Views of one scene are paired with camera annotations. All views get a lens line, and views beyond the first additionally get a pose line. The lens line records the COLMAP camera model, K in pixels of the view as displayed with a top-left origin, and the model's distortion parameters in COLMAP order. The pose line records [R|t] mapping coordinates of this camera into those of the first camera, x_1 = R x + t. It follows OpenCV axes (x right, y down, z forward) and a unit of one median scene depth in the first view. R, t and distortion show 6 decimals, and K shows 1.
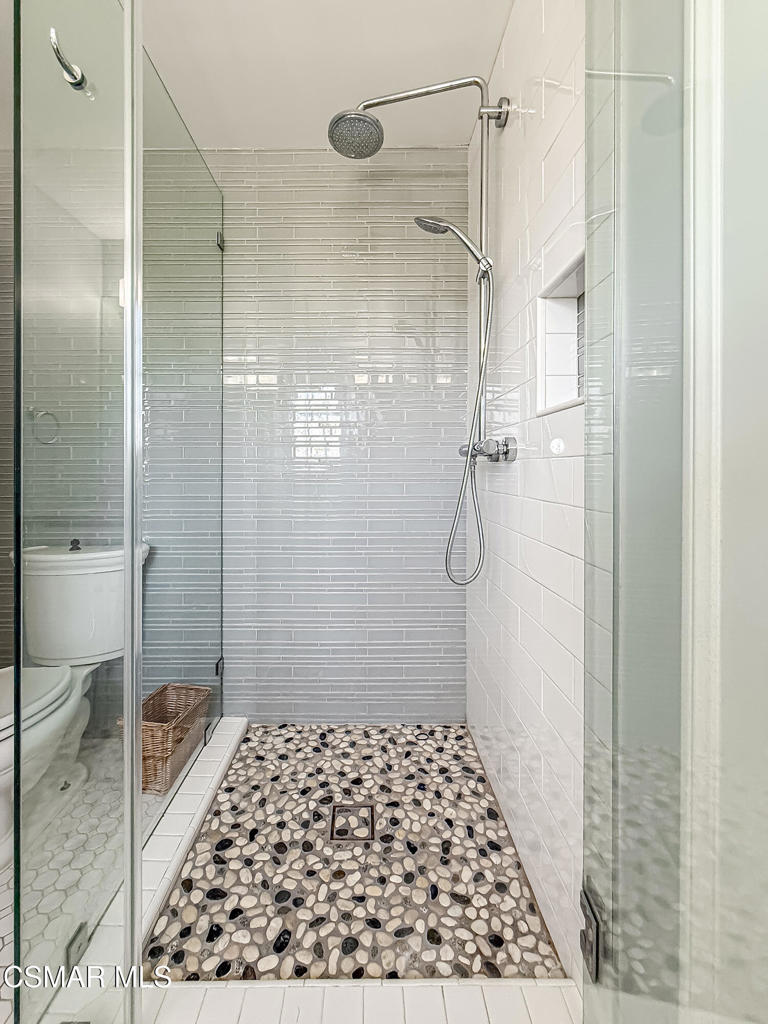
lens RADIAL K [[418.1, 0, 359.9], [0, 418.1, 493.7], [0, 0, 1]] dist [-0.014017, -0.000730]
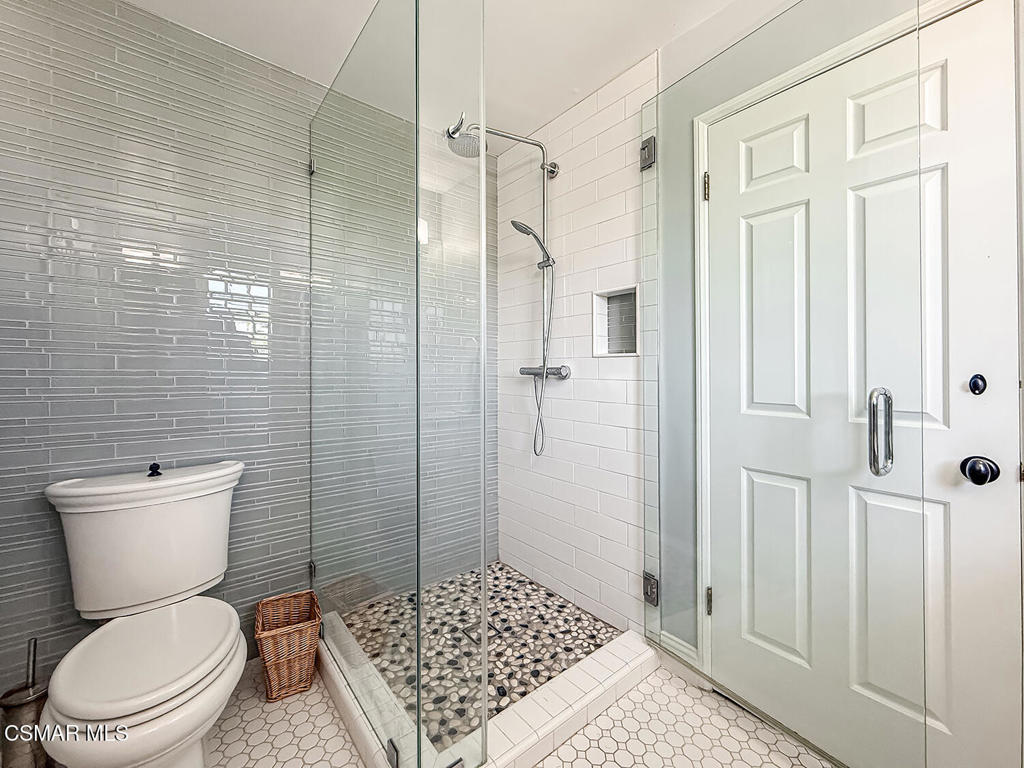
lens RADIAL K [[418.1, 0, 513.6], [0, 418.1, 381.5], [0, 0, 1]] dist [-0.014017, -0.000730]
pose [[0.764807, 0.003365, 0.644250, -0.880404], [0.009928, 0.999806, -0.017008, -0.052590], [-0.644182, 0.019404, 0.764626, -0.198189]]
